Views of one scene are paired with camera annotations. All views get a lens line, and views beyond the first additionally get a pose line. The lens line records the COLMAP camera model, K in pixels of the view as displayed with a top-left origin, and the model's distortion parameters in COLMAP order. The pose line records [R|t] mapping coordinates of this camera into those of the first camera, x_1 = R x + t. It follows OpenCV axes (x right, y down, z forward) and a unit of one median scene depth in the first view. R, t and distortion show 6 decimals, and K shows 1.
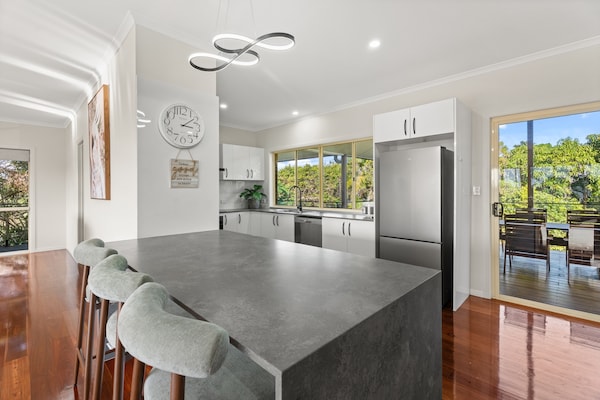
lens RADIAL K [[272.8, 0, 297.3], [0, 272.8, 196.0], [0, 0, 1]] dist [-0.001306, -0.001833]
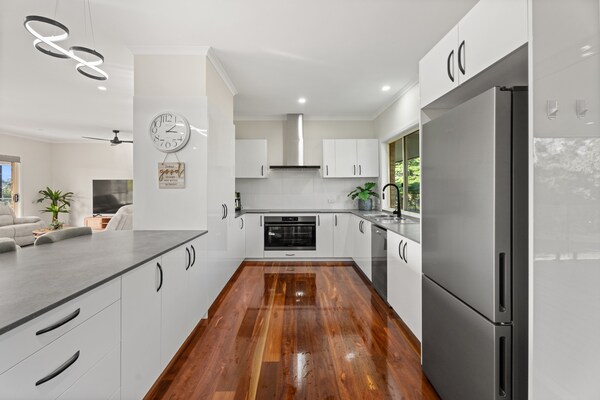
lens RADIAL K [[272.8, 0, 305.1], [0, 272.8, 191.1], [0, 0, 1]] dist [-0.001306, -0.001833]
pose [[0.712854, 0.006690, -0.701281, 0.716541], [-0.012168, 0.999922, -0.002829, -0.021501], [0.701207, 0.010550, 0.712880, 0.586287]]
